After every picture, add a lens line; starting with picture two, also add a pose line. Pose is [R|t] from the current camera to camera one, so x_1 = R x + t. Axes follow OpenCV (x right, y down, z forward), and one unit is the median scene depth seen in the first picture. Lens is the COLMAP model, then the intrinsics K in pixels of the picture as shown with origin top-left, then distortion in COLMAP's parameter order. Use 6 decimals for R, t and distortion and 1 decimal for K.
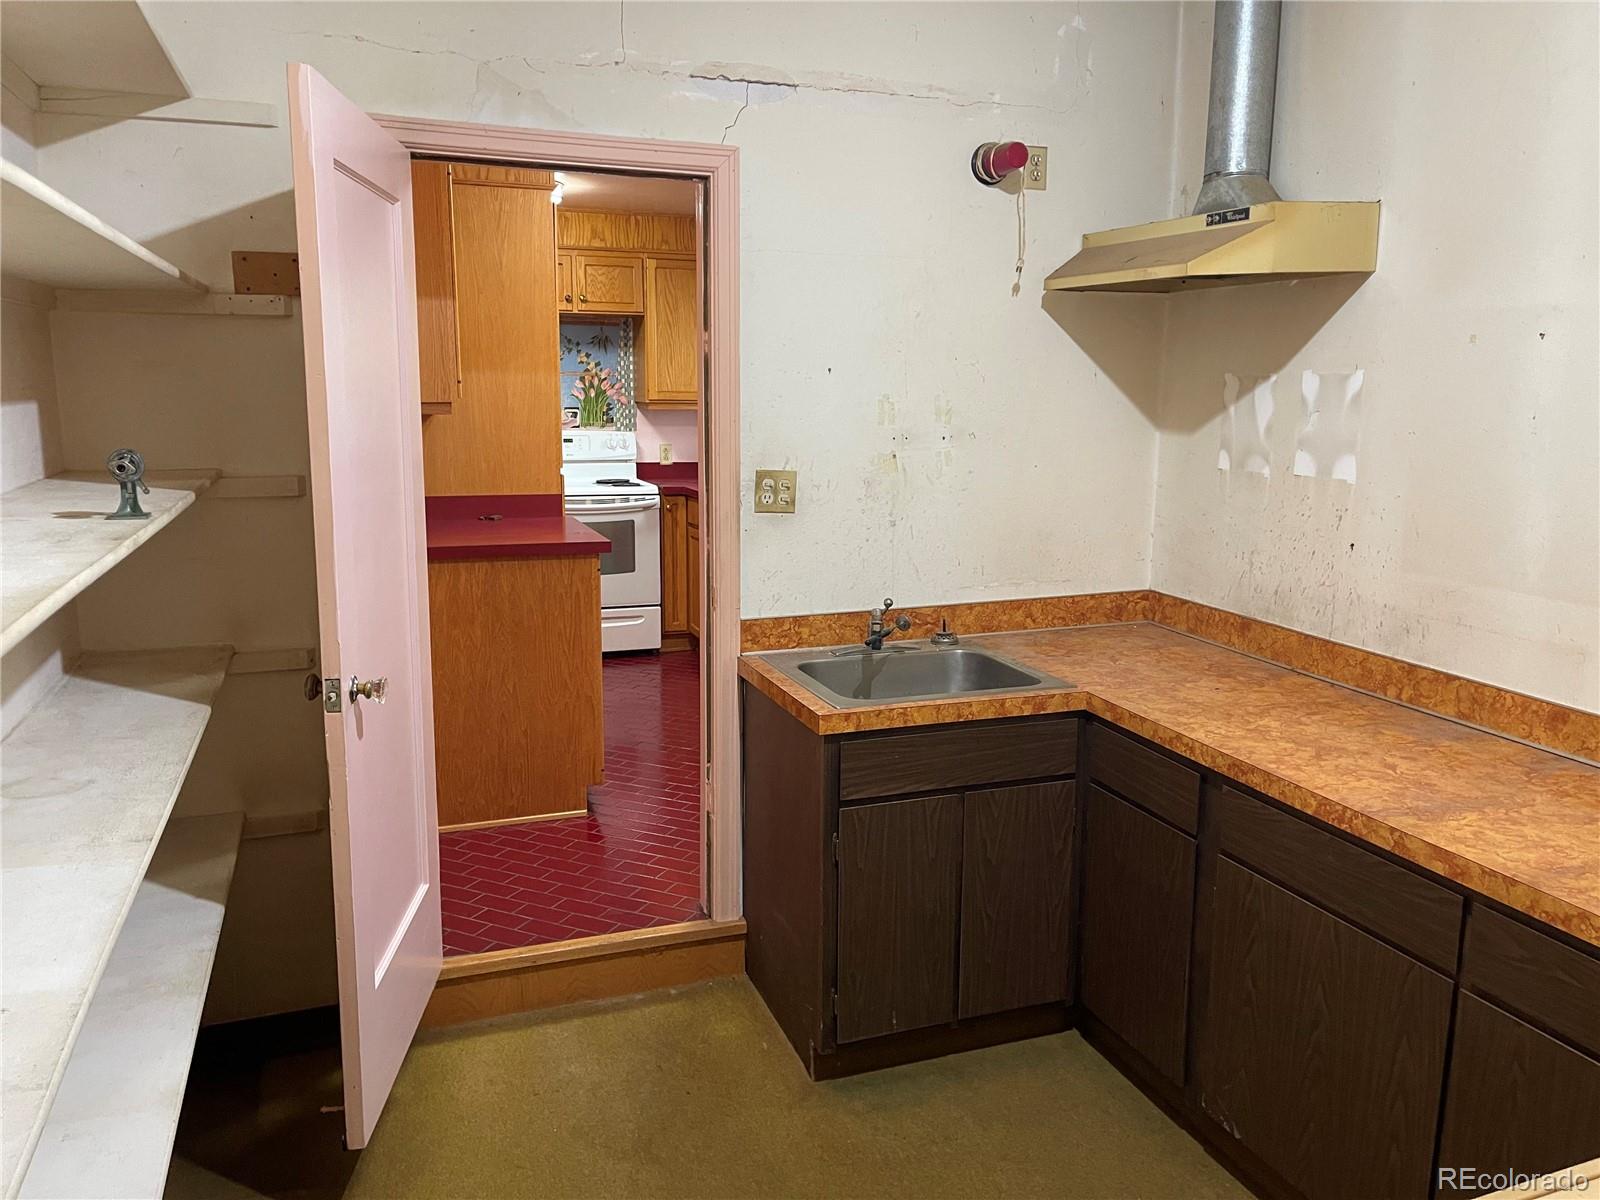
lens RADIAL K [[1214.7, 0, 800.0], [0, 1214.7, 600.0], [0, 0, 1]] dist [0.086467, -0.098944]
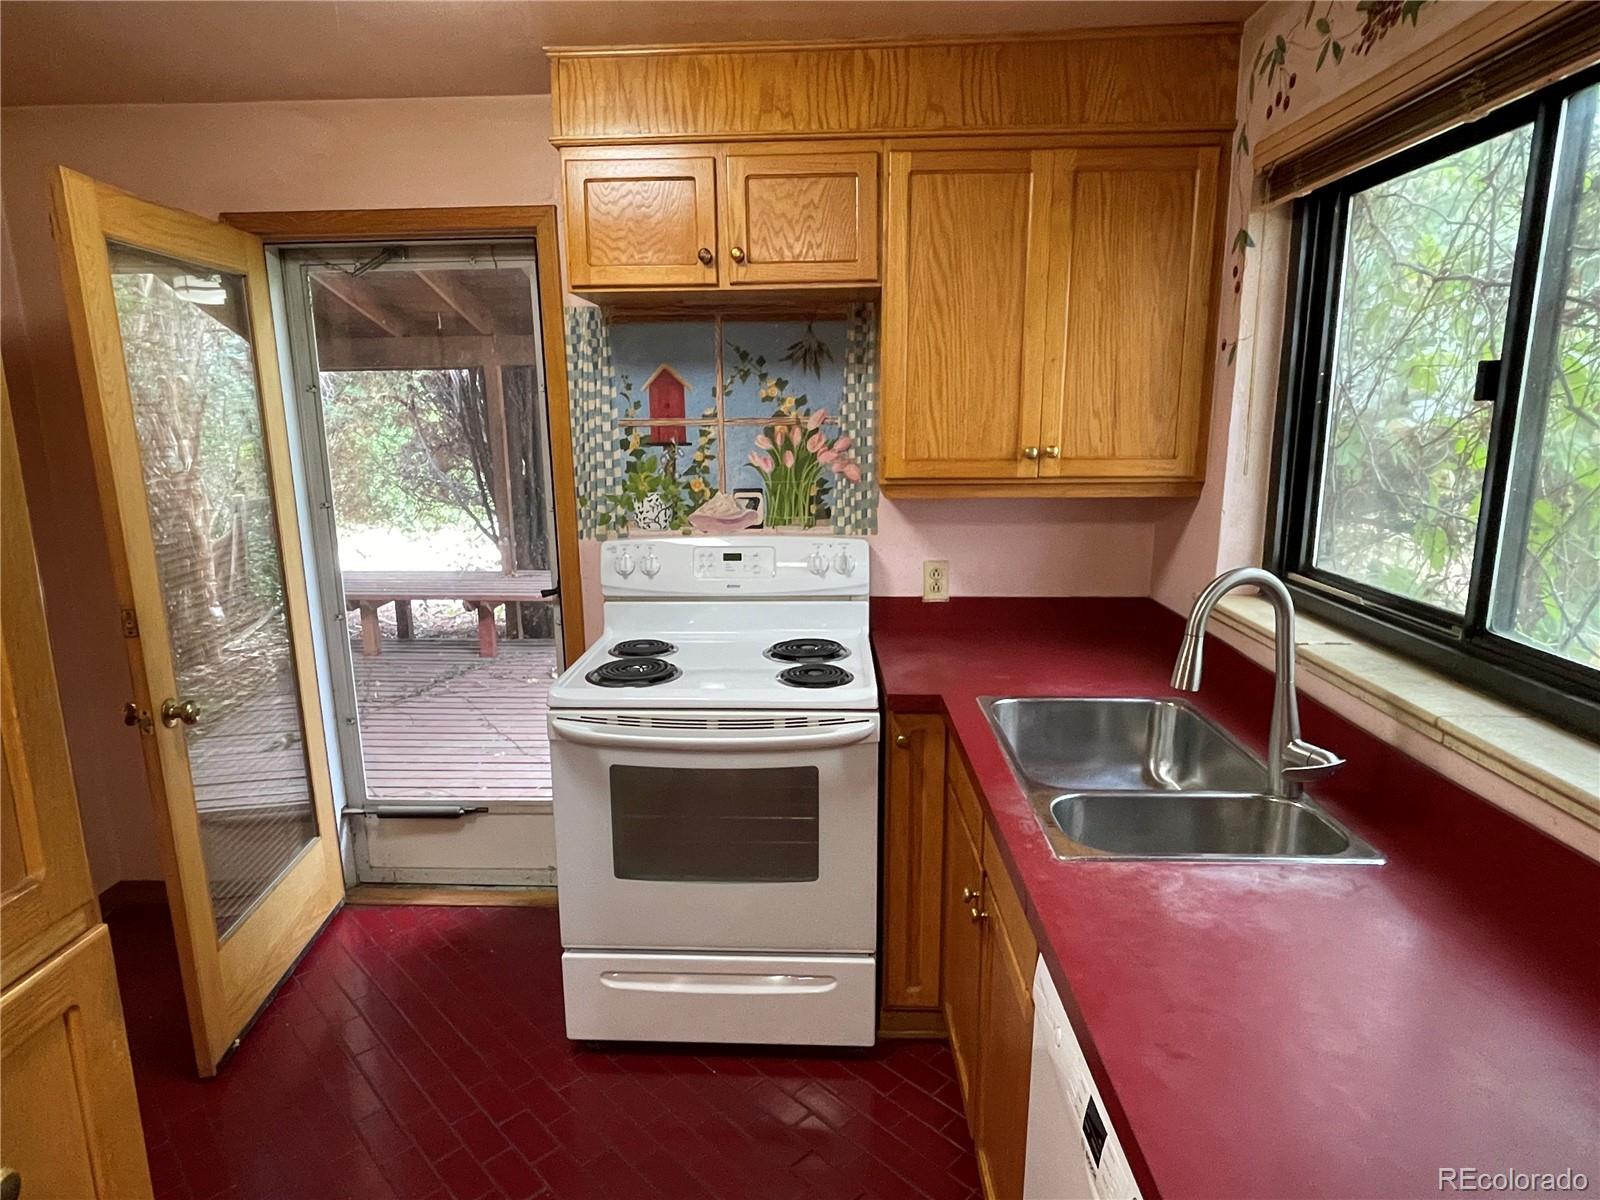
lens RADIAL K [[932.9, 0, 793.2], [0, 932.9, 614.6], [0, 0, 1]] dist [0.000306, -0.000695]
pose [[0.929252, 0.062579, -0.364108, -0.026384], [-0.047968, 0.997644, 0.049045, -0.125868], [0.366319, -0.028110, 0.930065, 0.647924]]
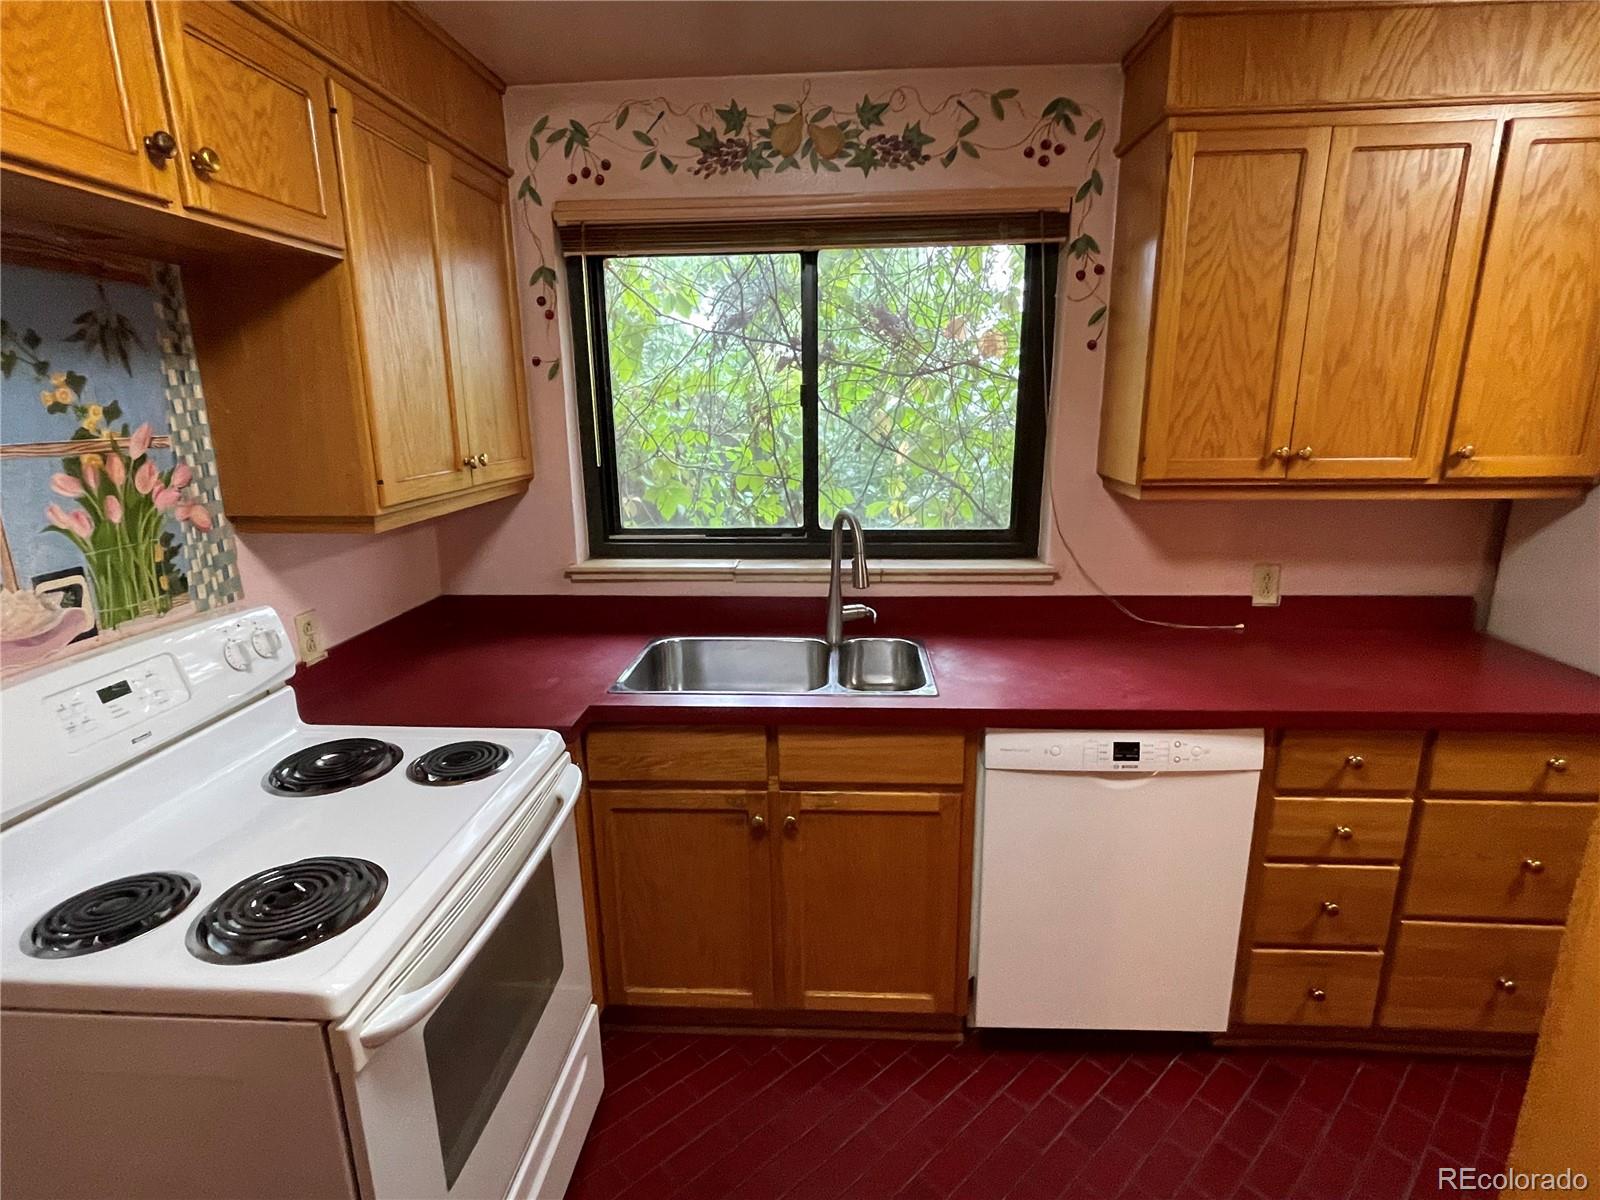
lens RADIAL K [[807.2, 0, 800.0], [0, 807.2, 600.0], [0, 0, 1]] dist [0.001040, 0.000946]
pose [[0.395487, -0.238467, 0.886974, -0.284539], [0.181486, 0.966956, 0.179049, -0.154126], [-0.900363, 0.090161, 0.425697, 0.771933]]
